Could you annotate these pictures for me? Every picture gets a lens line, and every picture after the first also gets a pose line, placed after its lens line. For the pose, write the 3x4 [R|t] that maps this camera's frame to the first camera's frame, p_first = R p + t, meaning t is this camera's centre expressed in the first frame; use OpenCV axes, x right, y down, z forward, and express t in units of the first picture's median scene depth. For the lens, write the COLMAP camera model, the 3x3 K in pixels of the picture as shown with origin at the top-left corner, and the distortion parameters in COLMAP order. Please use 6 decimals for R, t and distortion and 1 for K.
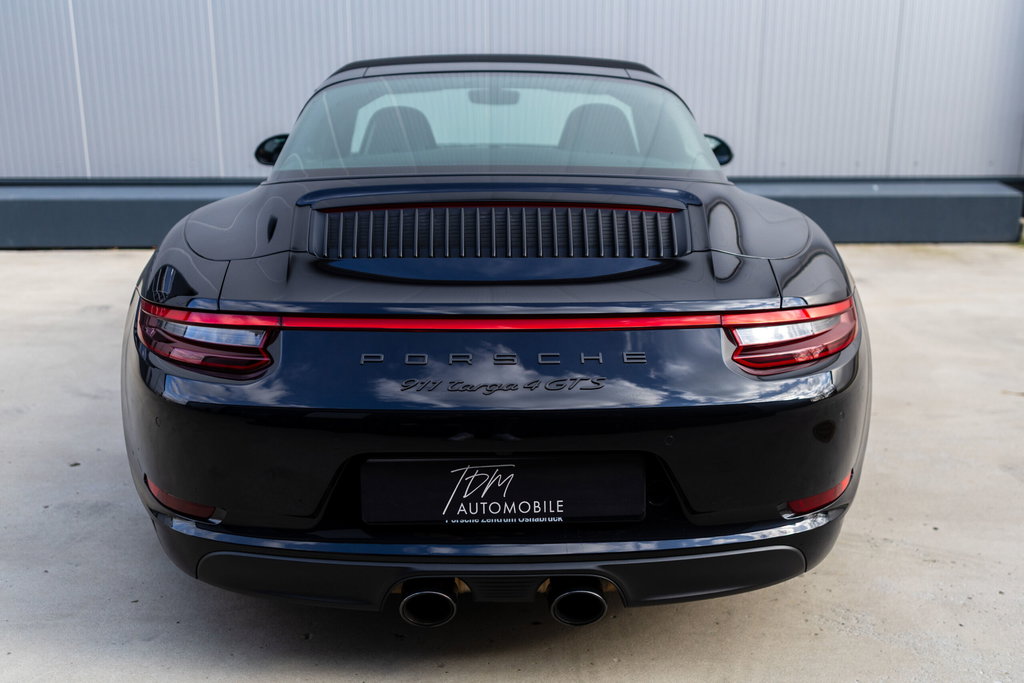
lens RADIAL K [[1049.0, 0, 518.5], [0, 1049.0, 335.4], [0, 0, 1]] dist [0.020931, 0.000000]
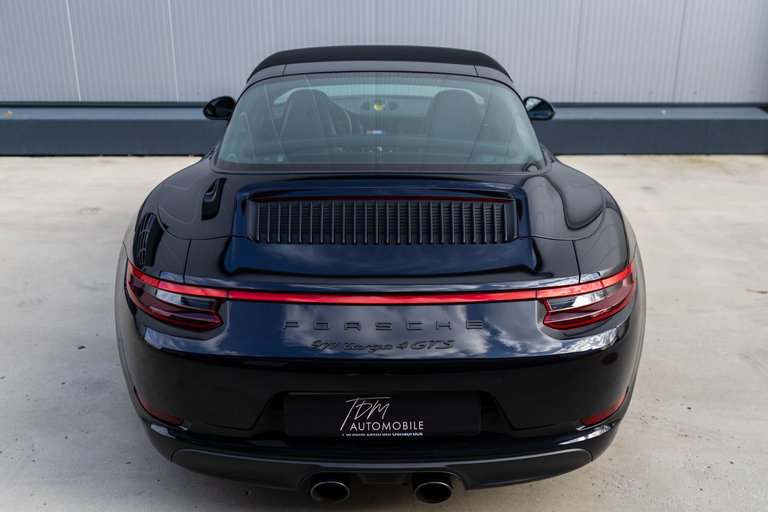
lens RADIAL K [[786.7, 0, 381.3], [0, 786.7, 239.0], [0, 0, 1]] dist [0.020931, 0.000000]
pose [[0.999773, 0.007665, -0.019894, 0.003371], [-0.005875, 0.996059, 0.088500, -0.154448], [0.020494, -0.088363, 0.995878, -0.049203]]
